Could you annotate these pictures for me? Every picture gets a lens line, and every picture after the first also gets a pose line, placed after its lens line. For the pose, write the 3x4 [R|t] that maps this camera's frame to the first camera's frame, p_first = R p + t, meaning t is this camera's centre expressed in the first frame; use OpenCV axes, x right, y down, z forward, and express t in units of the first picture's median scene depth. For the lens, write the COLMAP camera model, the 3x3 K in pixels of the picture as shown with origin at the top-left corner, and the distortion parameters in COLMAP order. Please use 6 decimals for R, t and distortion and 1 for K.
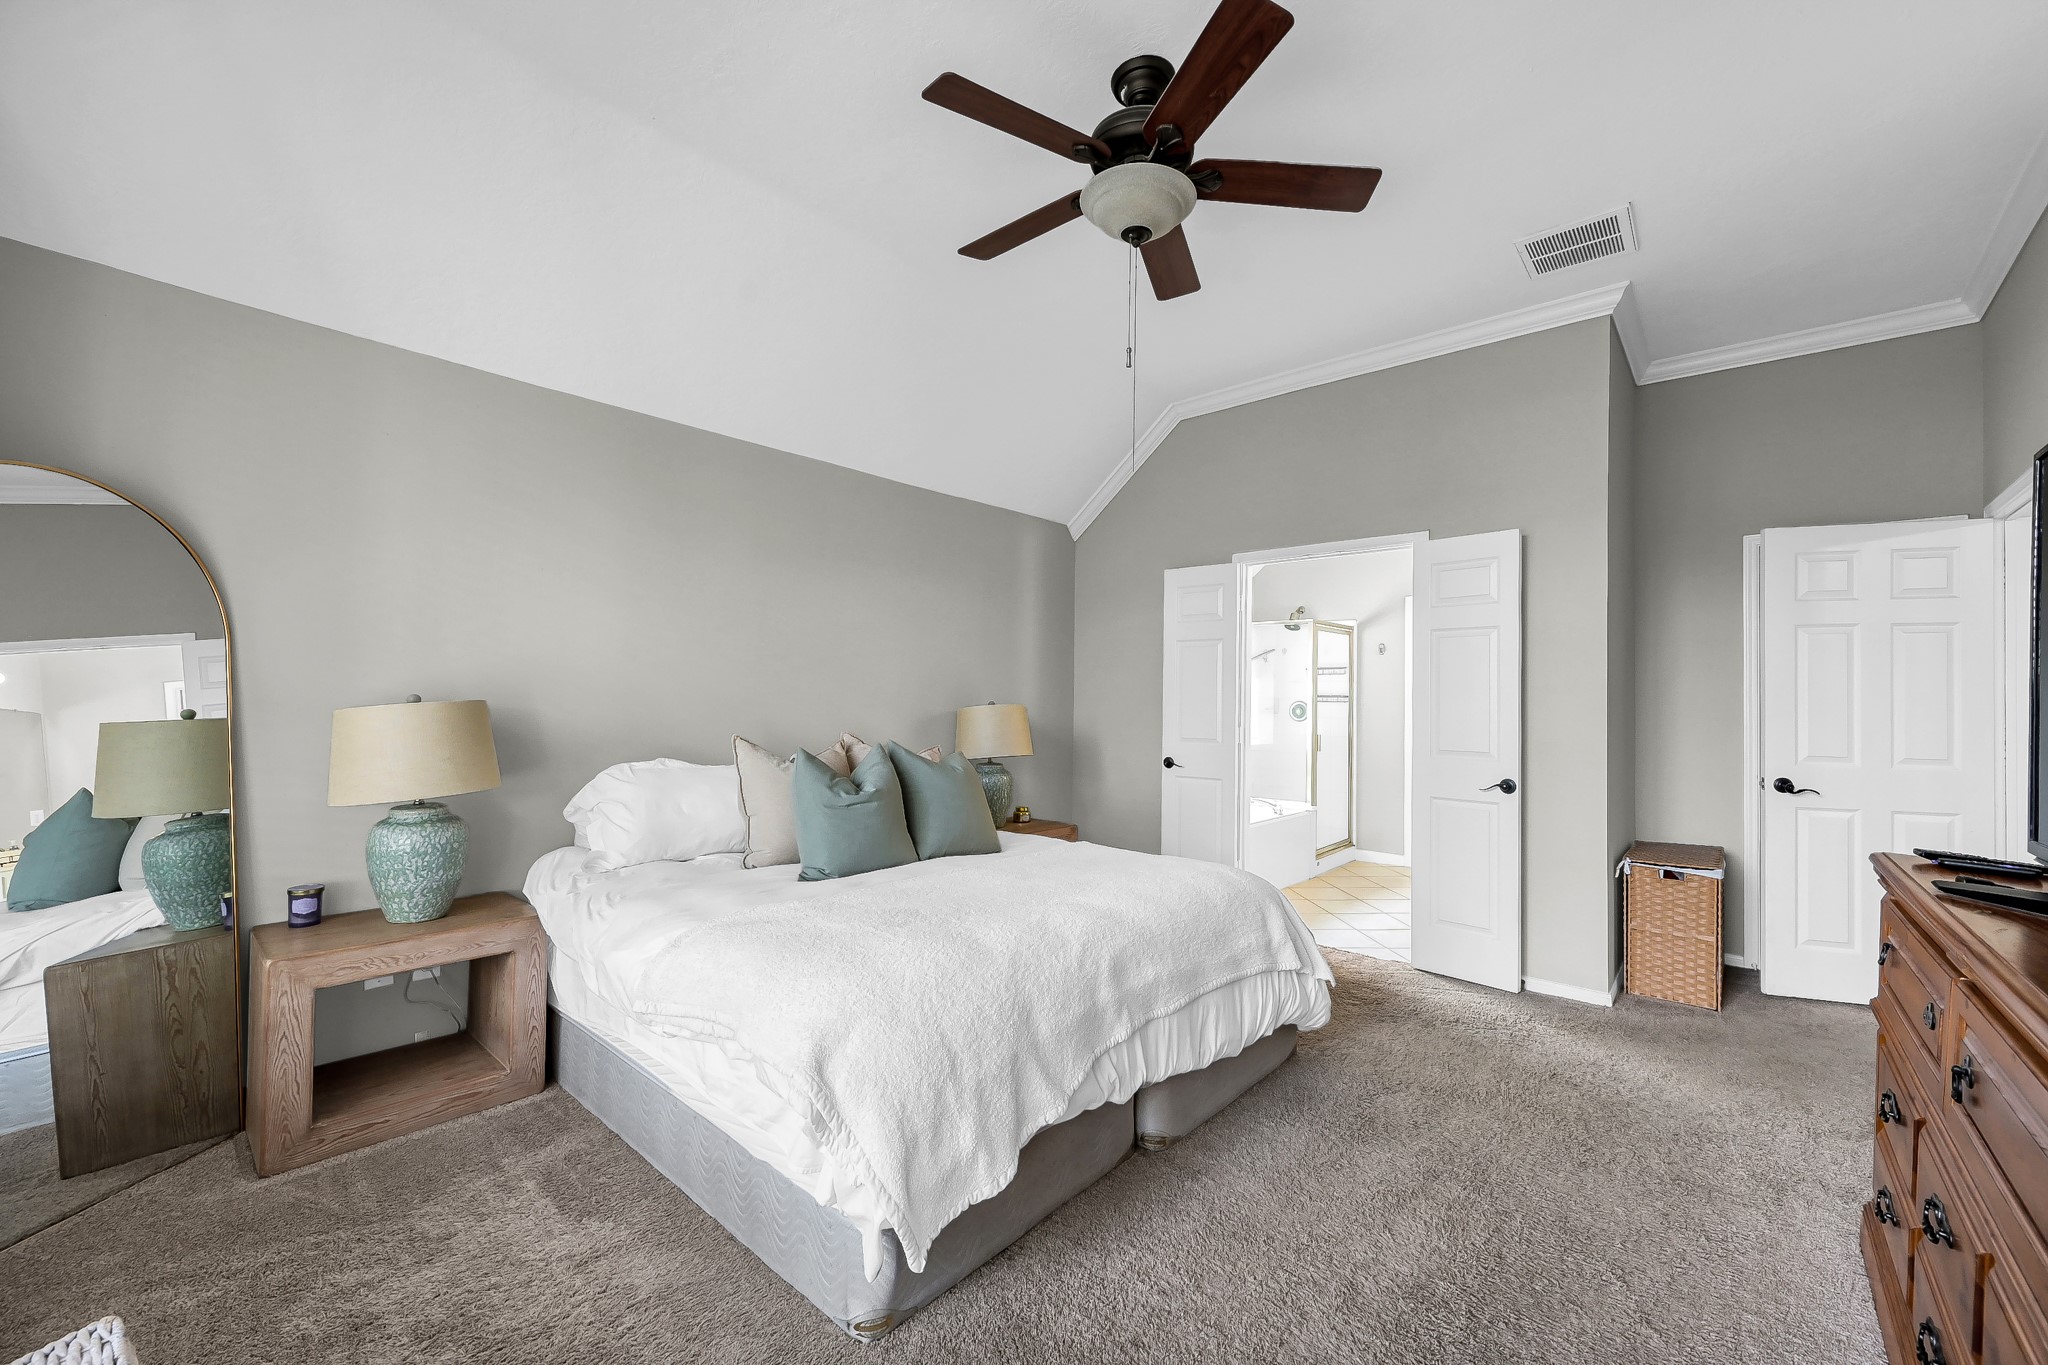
lens RADIAL K [[820.0, 0, 1024.0], [0, 820.0, 682.5], [0, 0, 1]] dist [0.000255, -0.000021]
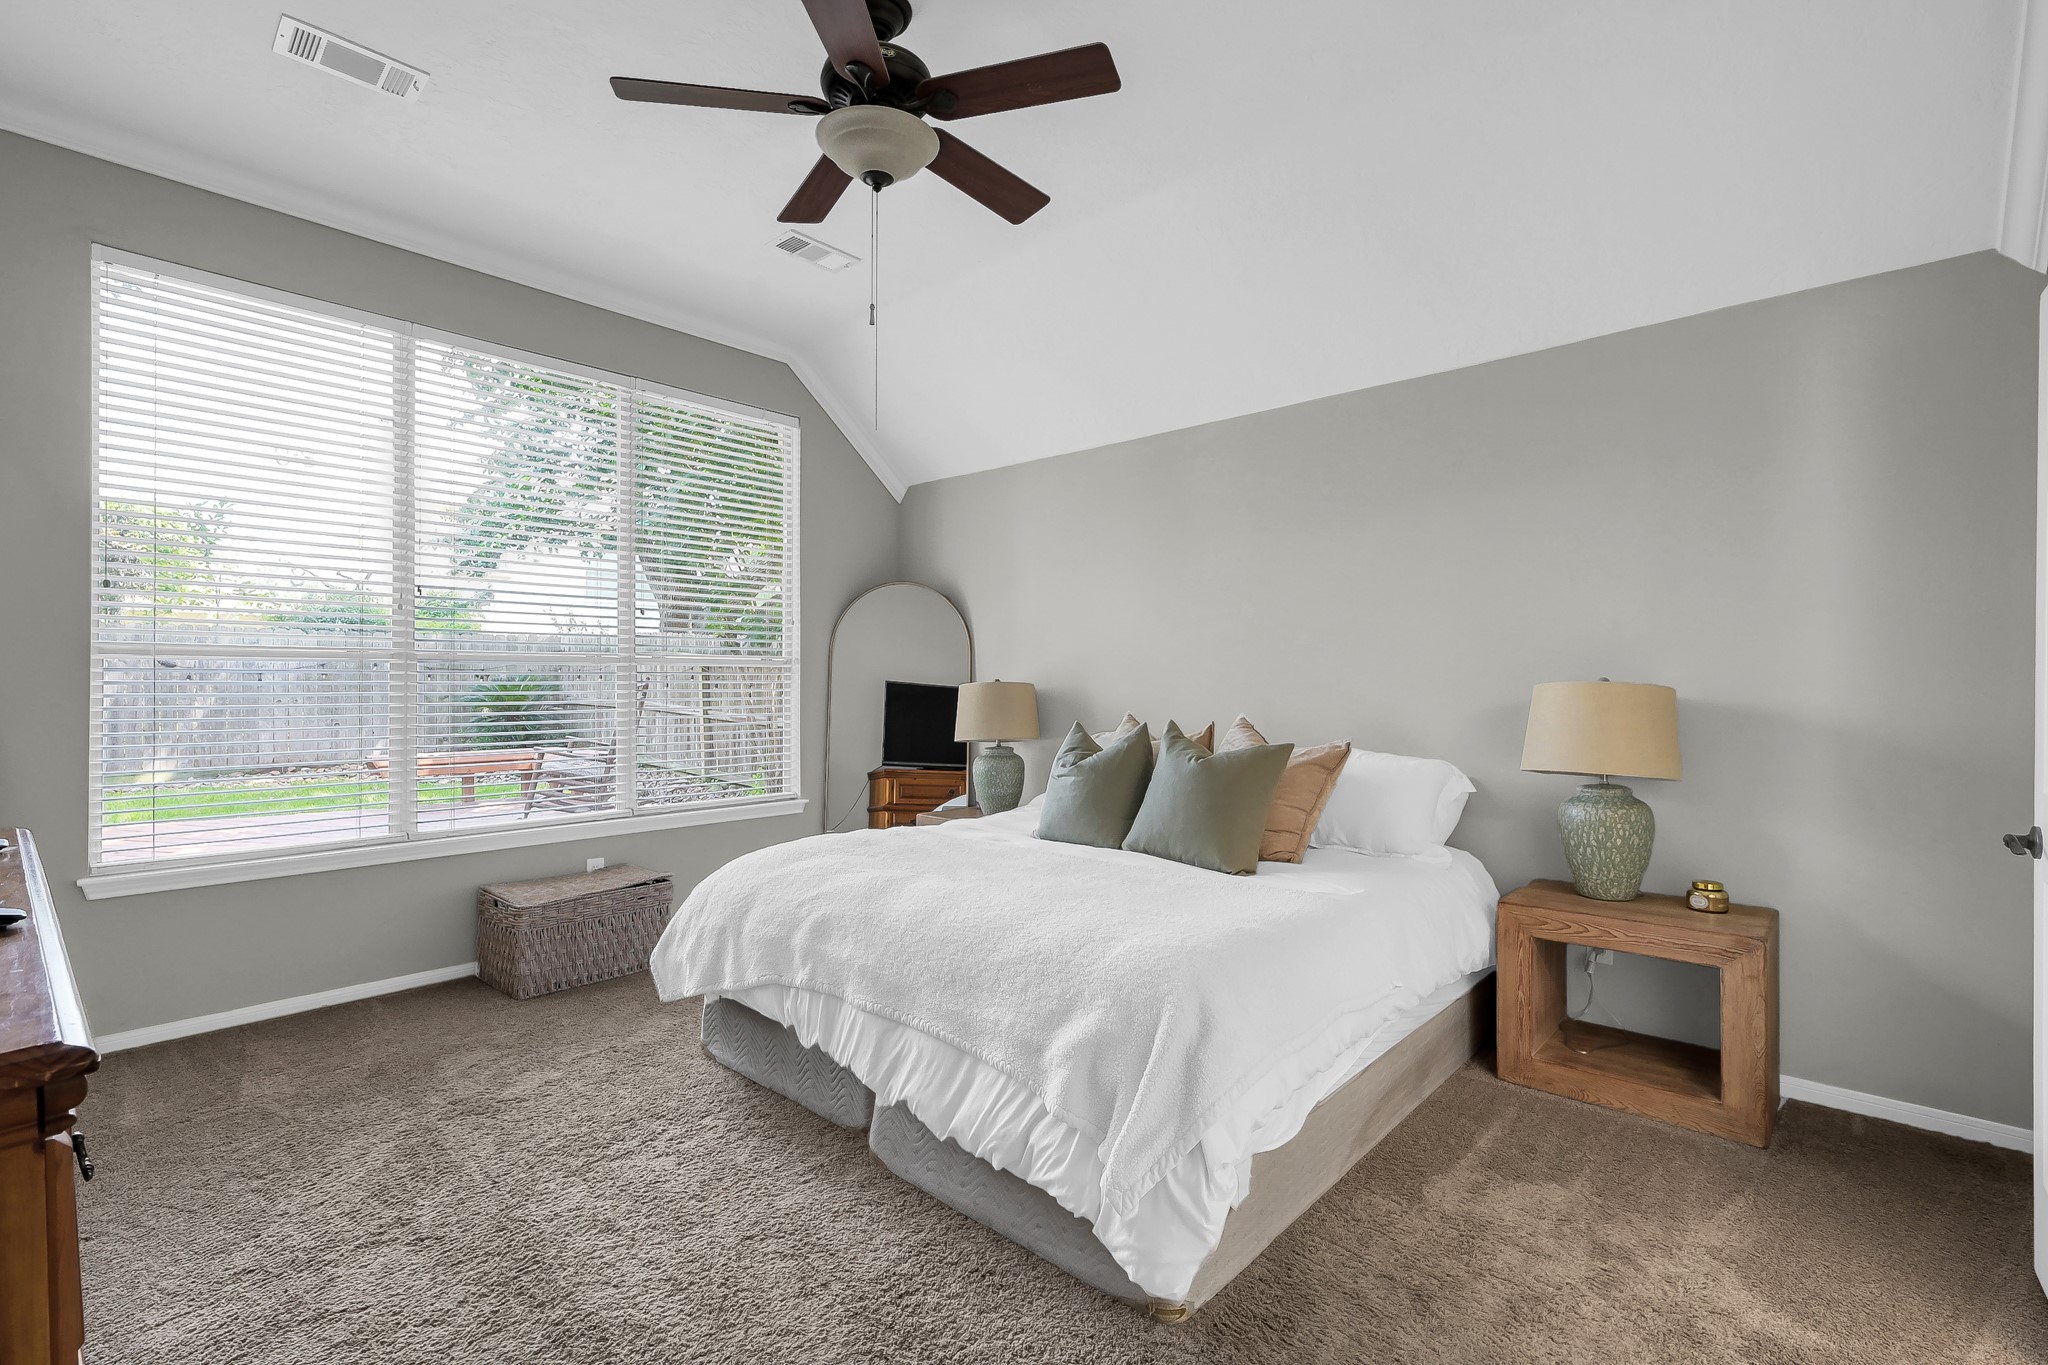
lens RADIAL K [[935.9, 0, 1024.0], [0, 935.9, 682.5], [0, 0, 1]] dist [0.000784, 0.000076]
pose [[-0.011247, -0.011530, -0.999870, 0.876829], [0.022155, 0.999685, -0.011777, 0.033755], [0.999691, -0.022284, -0.010988, 0.845769]]
